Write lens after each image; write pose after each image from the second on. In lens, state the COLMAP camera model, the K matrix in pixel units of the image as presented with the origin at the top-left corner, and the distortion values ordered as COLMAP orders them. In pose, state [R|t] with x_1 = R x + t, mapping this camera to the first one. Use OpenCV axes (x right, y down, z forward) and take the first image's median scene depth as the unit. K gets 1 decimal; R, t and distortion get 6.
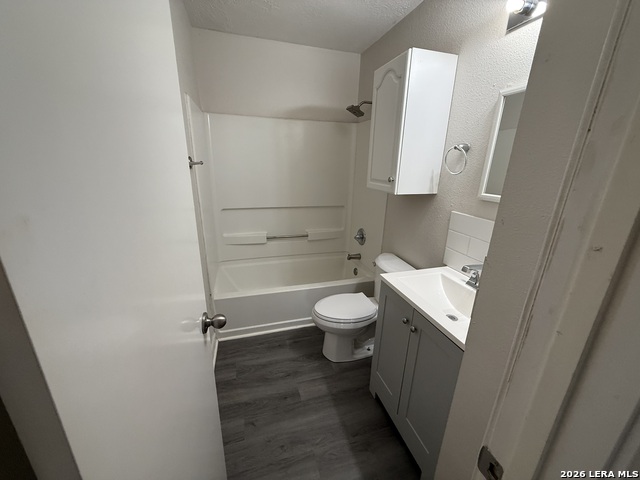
lens RADIAL K [[255.2, 0, 320.7], [0, 255.2, 239.4], [0, 0, 1]] dist [0.000761, 0.000224]
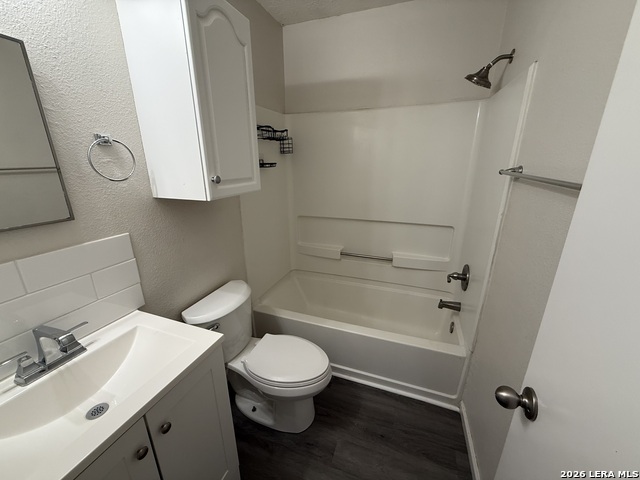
lens RADIAL K [[255.2, 0, 319.3], [0, 255.2, 240.9], [0, 0, 1]] dist [0.000761, 0.000224]
pose [[0.797666, 0.145857, -0.585197, 0.224277], [-0.151655, 0.987646, 0.039448, -0.070768], [0.583721, 0.057281, 0.809931, 0.263228]]
